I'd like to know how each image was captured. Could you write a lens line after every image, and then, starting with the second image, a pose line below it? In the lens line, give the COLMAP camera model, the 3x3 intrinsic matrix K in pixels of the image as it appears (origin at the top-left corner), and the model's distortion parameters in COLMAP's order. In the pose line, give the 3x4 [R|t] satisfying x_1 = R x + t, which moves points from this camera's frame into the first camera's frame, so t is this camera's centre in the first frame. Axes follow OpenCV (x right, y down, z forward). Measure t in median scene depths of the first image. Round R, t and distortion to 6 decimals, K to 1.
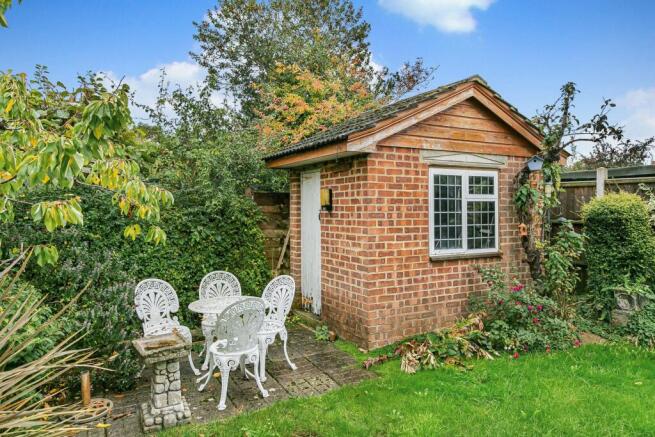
lens RADIAL K [[446.3, 0, 327.5], [0, 446.3, 218.5], [0, 0, 1]] dist [0.002483, 0.000010]
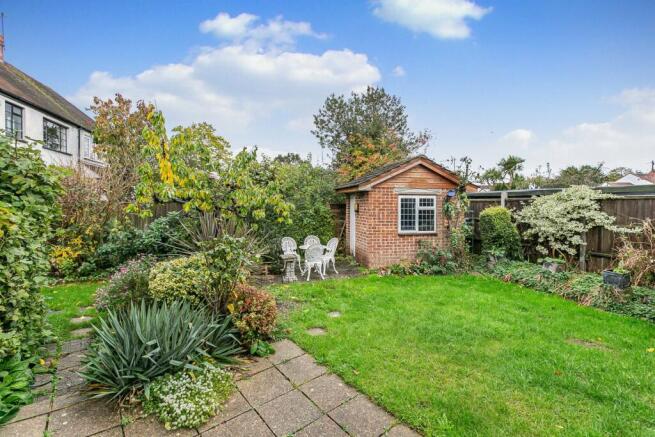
lens RADIAL K [[299.6, 0, 327.5], [0, 299.6, 218.5], [0, 0, 1]] dist [-0.000461, -0.000046]
pose [[0.962136, 0.024032, -0.271509, 0.288069], [-0.016001, 0.999368, 0.031754, -0.035129], [0.272100, -0.026207, 0.961912, -0.594465]]
